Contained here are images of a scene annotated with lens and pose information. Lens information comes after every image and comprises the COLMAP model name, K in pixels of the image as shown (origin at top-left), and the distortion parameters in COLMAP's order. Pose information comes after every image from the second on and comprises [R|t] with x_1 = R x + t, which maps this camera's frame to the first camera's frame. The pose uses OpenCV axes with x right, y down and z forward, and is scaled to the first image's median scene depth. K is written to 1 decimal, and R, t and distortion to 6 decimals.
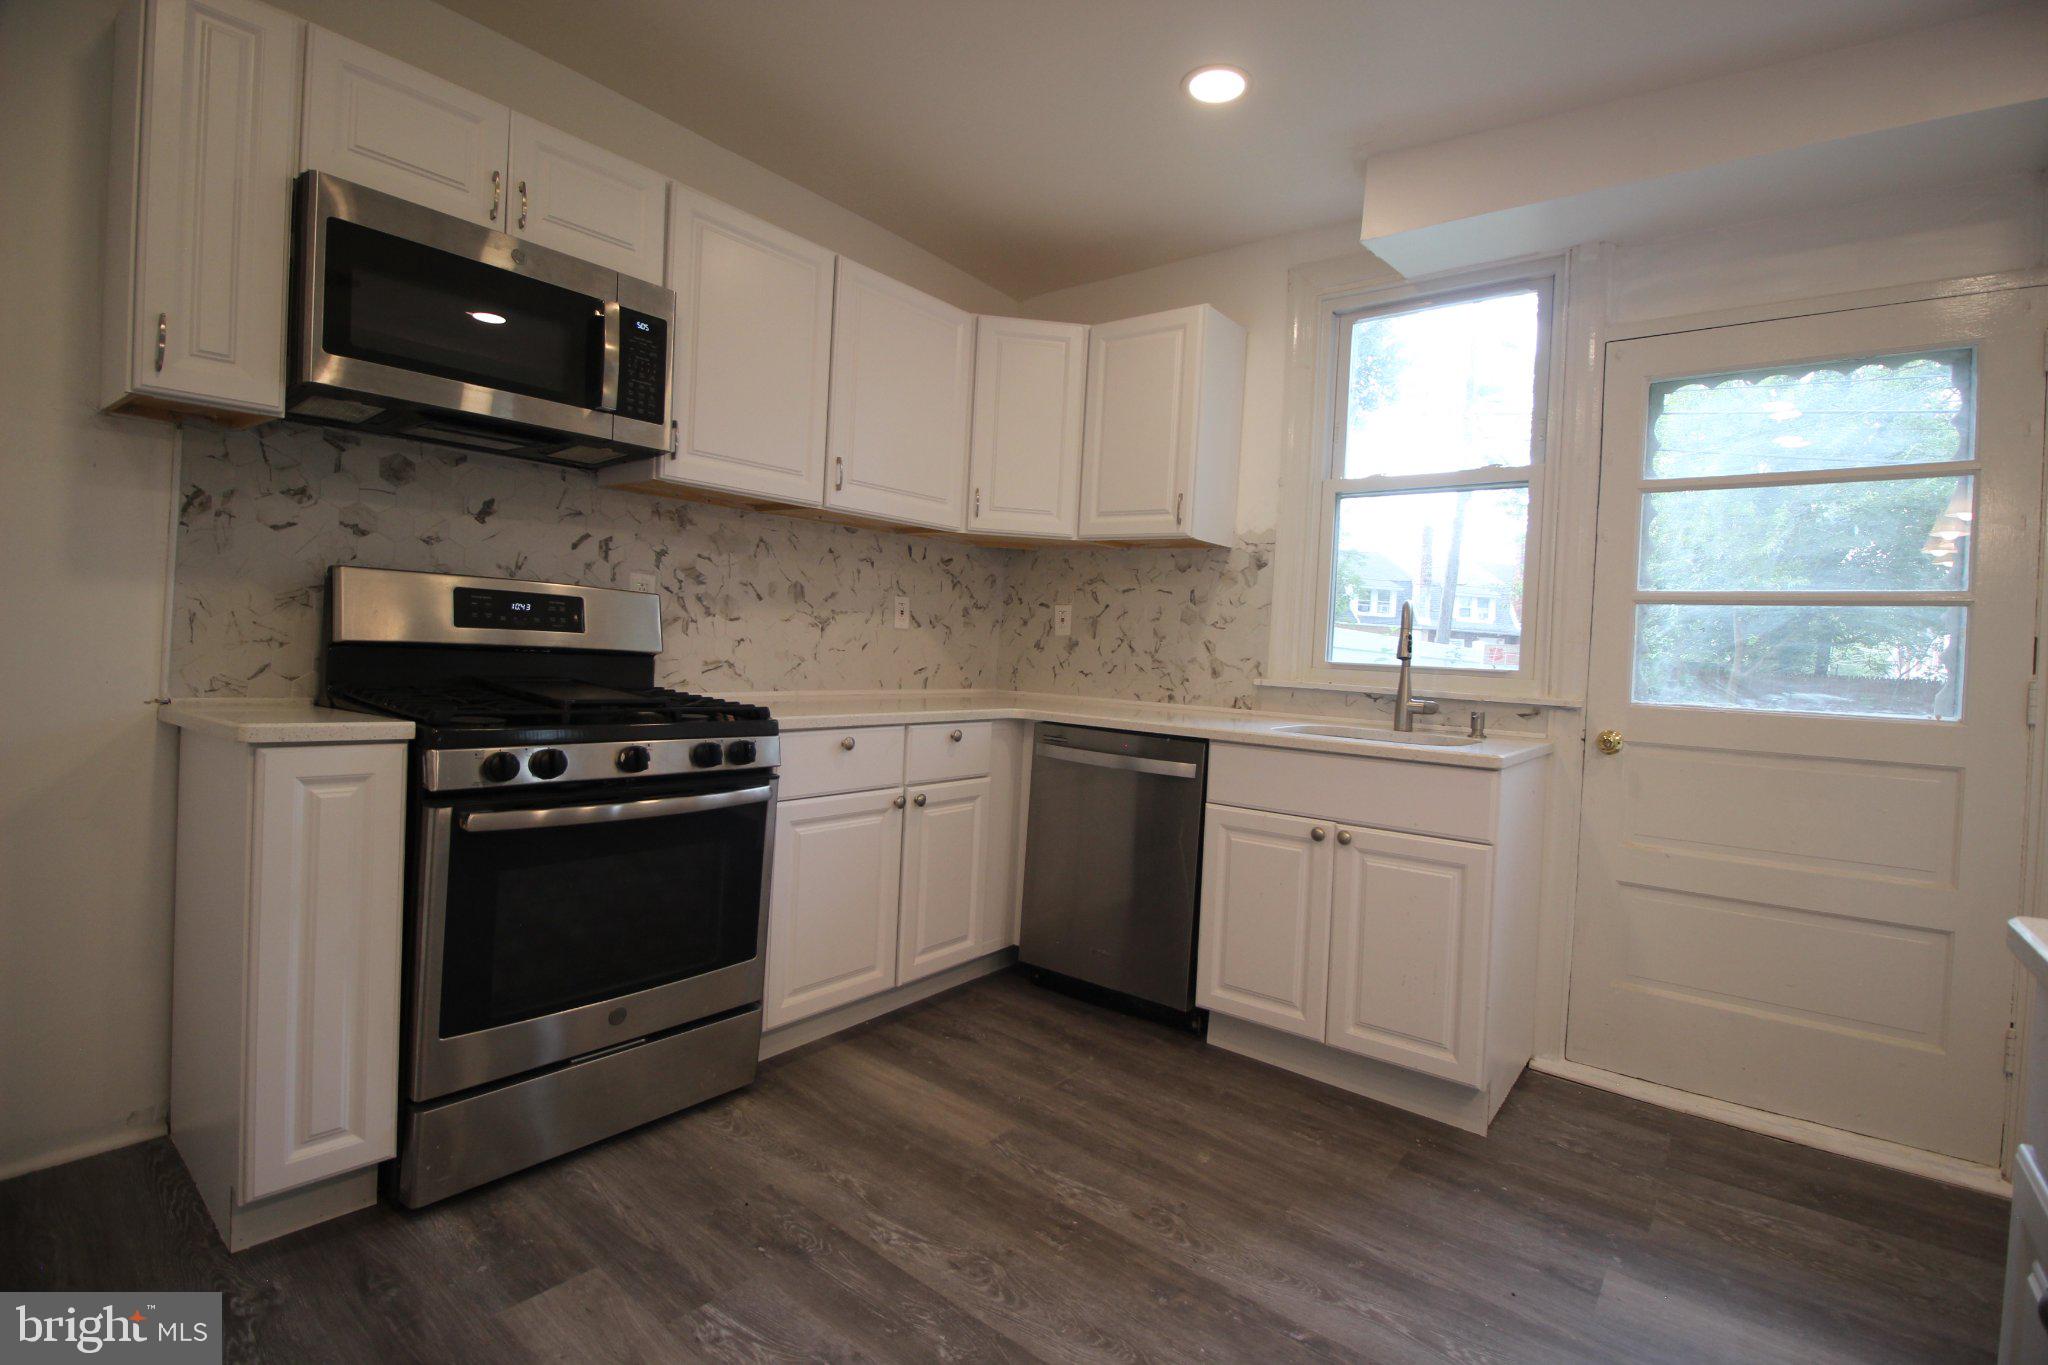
lens RADIAL K [[954.5, 0, 1043.6], [0, 954.5, 673.7], [0, 0, 1]] dist [-0.002144, -0.000847]
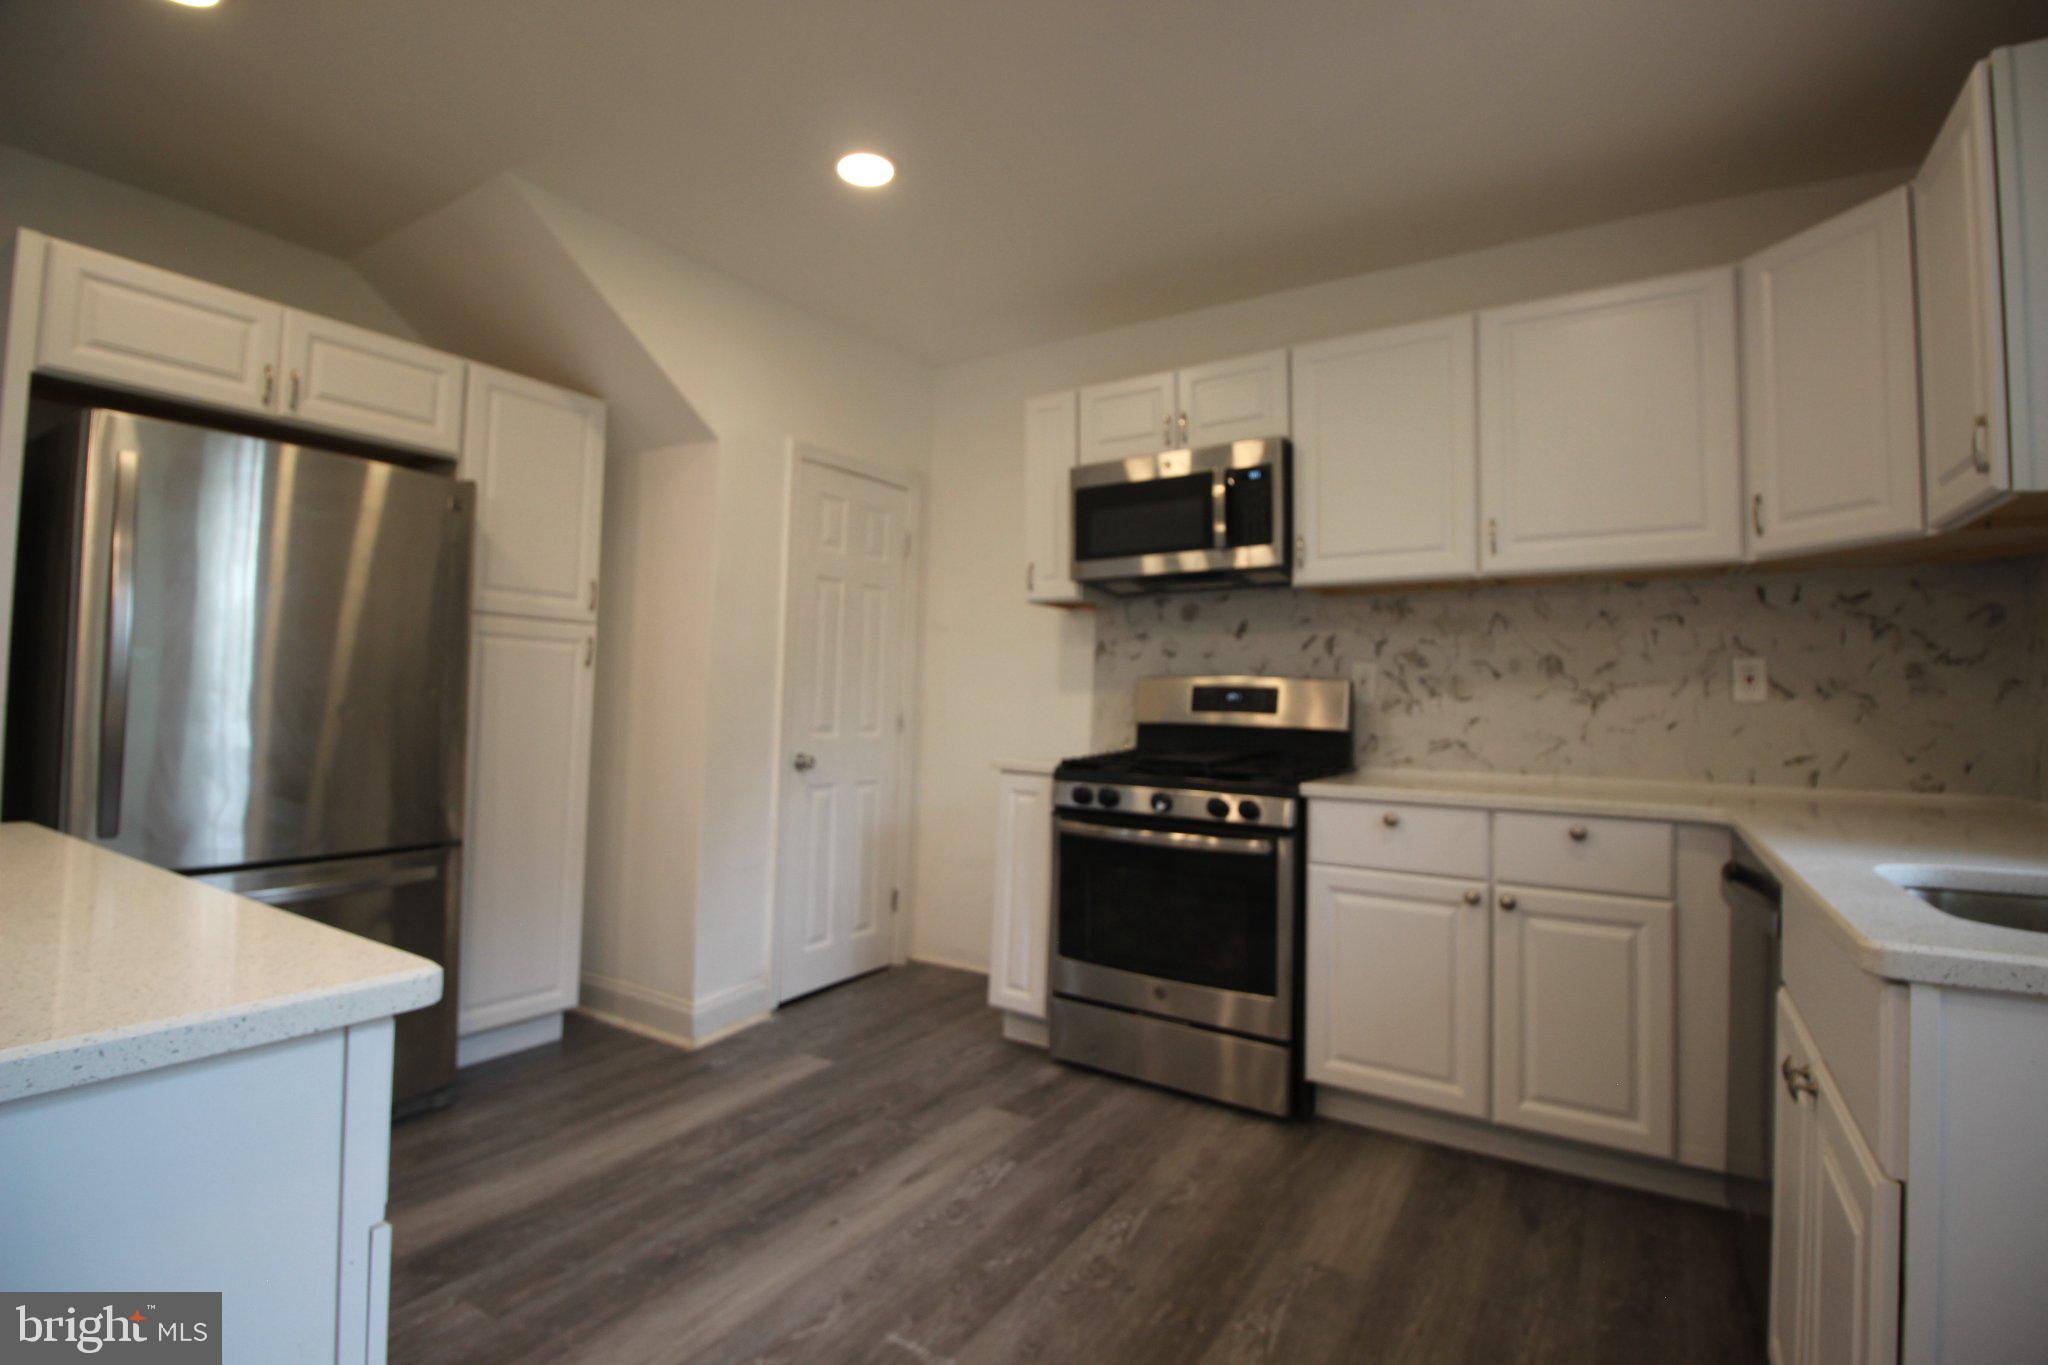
lens RADIAL K [[954.5, 0, 1040.1], [0, 954.5, 677.5], [0, 0, 1]] dist [-0.002144, -0.000847]
pose [[0.098846, -0.071504, -0.992530, 0.674623], [-0.040570, 0.996296, -0.075816, 0.015240], [0.994275, 0.047762, 0.095579, 0.500258]]
